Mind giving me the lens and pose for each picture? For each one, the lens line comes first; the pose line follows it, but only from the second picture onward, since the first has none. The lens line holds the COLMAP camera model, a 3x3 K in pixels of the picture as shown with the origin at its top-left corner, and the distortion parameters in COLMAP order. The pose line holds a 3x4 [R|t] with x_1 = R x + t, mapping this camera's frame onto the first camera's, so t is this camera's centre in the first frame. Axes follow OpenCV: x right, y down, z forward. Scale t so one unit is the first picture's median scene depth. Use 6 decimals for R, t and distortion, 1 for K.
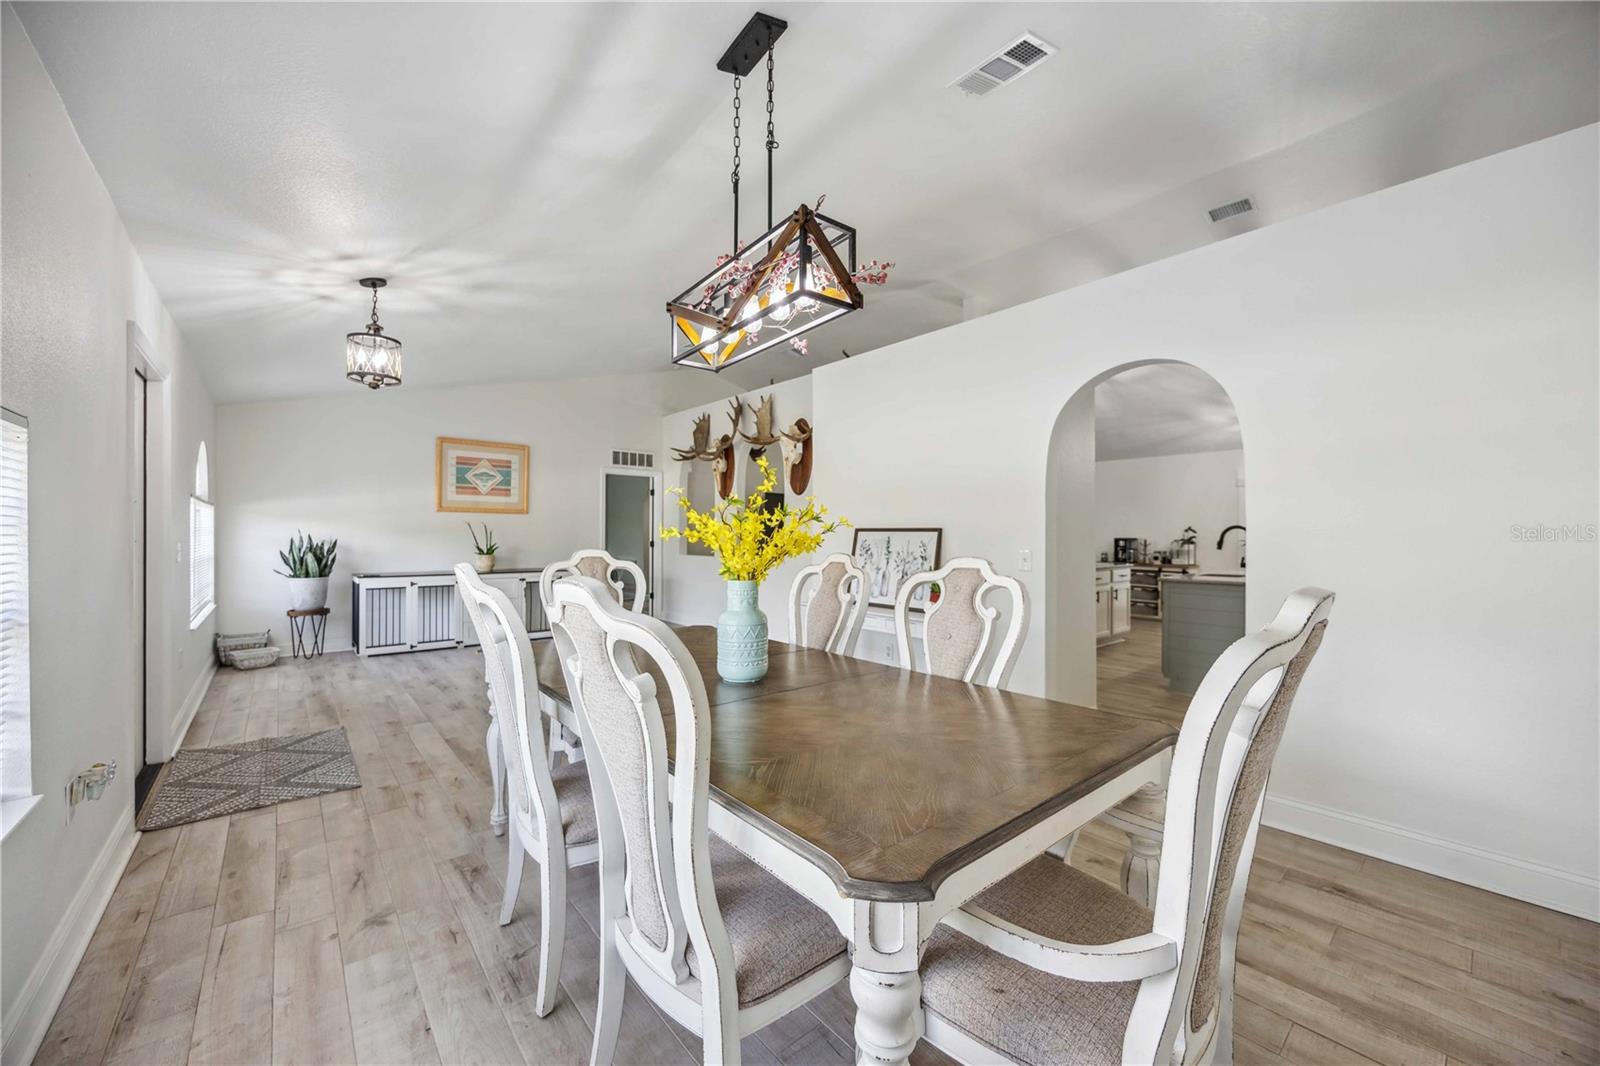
lens RADIAL K [[606.8, 0, 800.4], [0, 606.8, 531.4], [0, 0, 1]] dist [-0.002468, 0.000074]
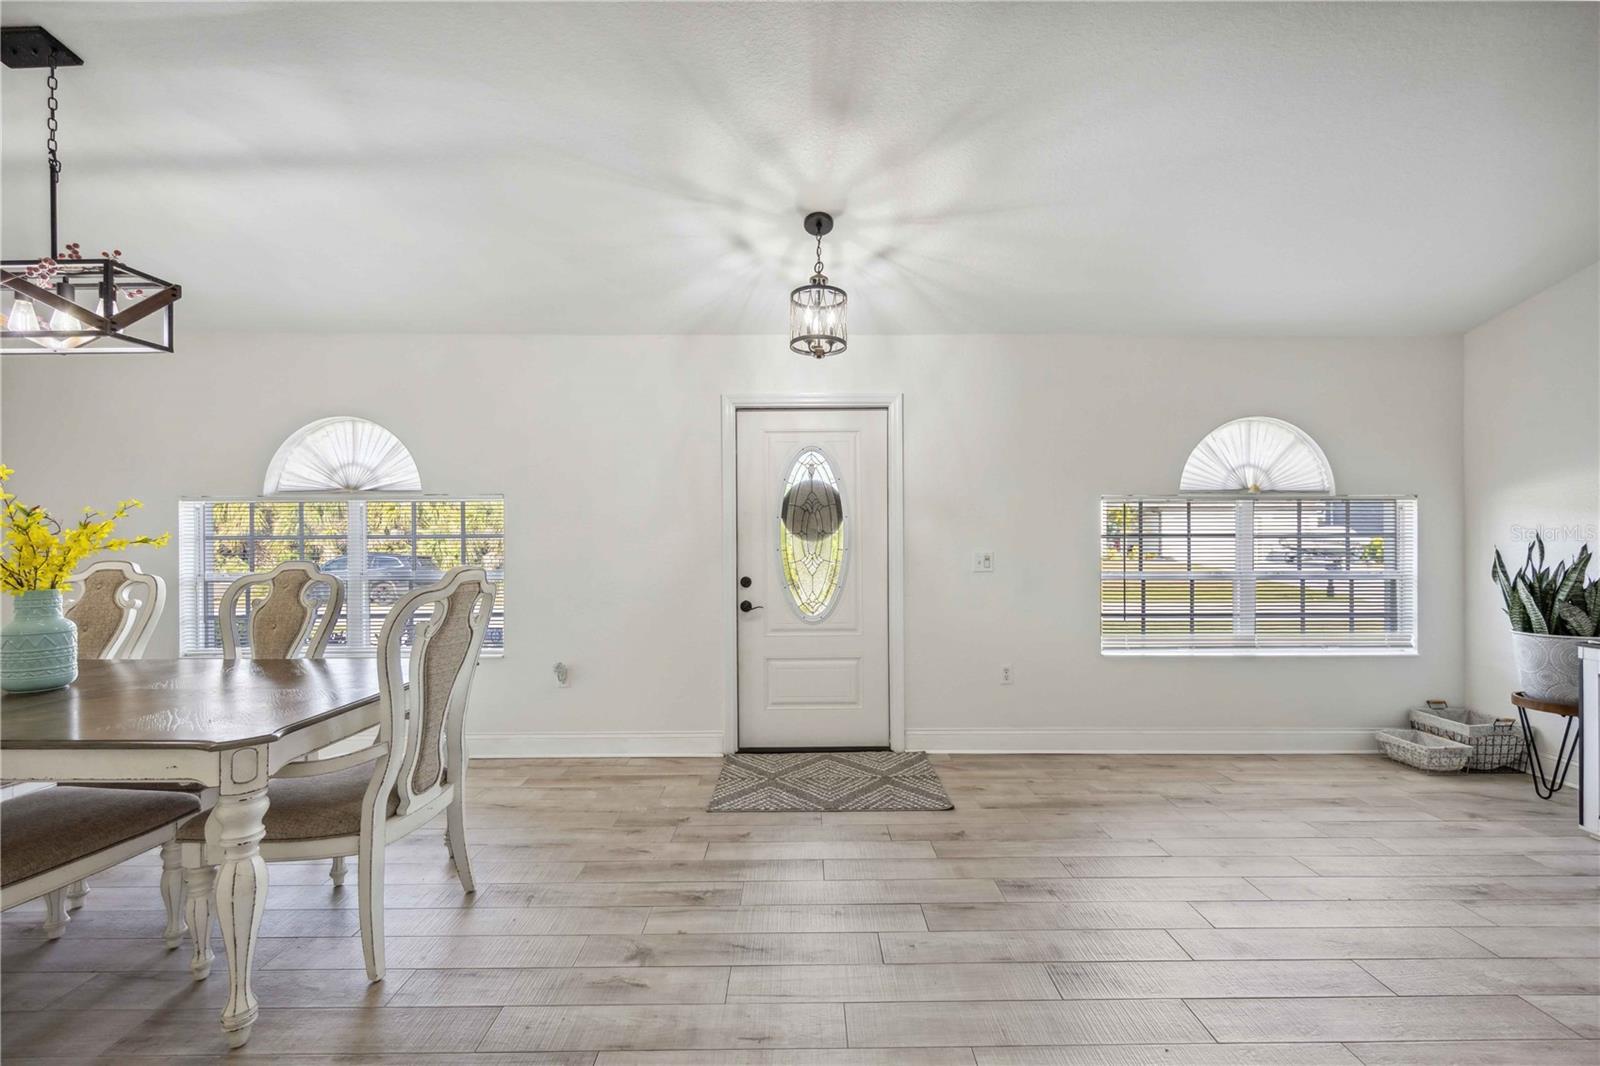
lens RADIAL K [[632.4, 0, 807.7], [0, 632.4, 545.5], [0, 0, 1]] dist [0.004788, -0.000232]
pose [[-0.640905, -0.005185, -0.767603, -0.049464], [0.001010, 0.999971, -0.007597, 0.011849], [0.767620, -0.005644, -0.640881, 1.225368]]
